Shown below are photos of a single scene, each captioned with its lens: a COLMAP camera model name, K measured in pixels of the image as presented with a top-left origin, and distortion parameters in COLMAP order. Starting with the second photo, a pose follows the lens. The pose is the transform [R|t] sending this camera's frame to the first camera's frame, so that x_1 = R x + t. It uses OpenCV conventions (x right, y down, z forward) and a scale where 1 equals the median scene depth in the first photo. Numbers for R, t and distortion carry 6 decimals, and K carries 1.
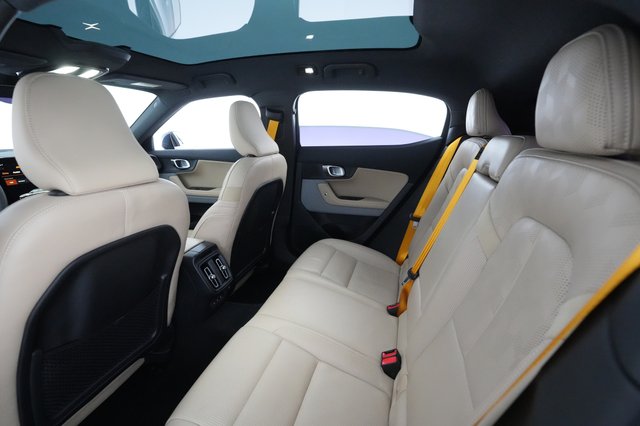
lens RADIAL K [[309.9, 0, 320.0], [0, 309.9, 213.0], [0, 0, 1]] dist [-0.001368, -0.000369]
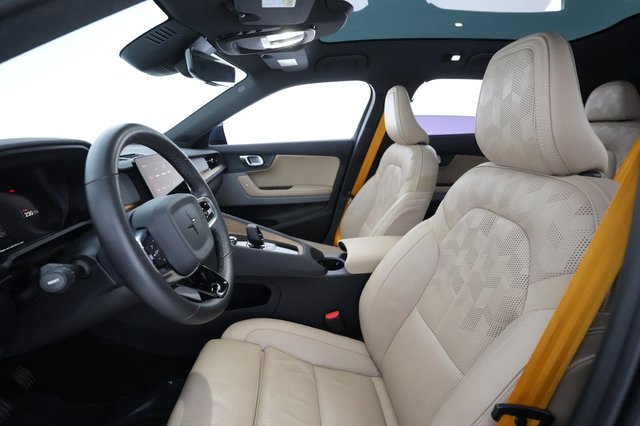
lens RADIAL K [[309.9, 0, 320.0], [0, 309.9, 213.0], [0, 0, 1]] dist [-0.001368, -0.000369]
pose [[0.937324, -0.108767, 0.331048, -0.224045], [0.095991, 0.993875, 0.054754, -0.018334], [-0.334976, -0.019545, 0.942024, 0.057583]]
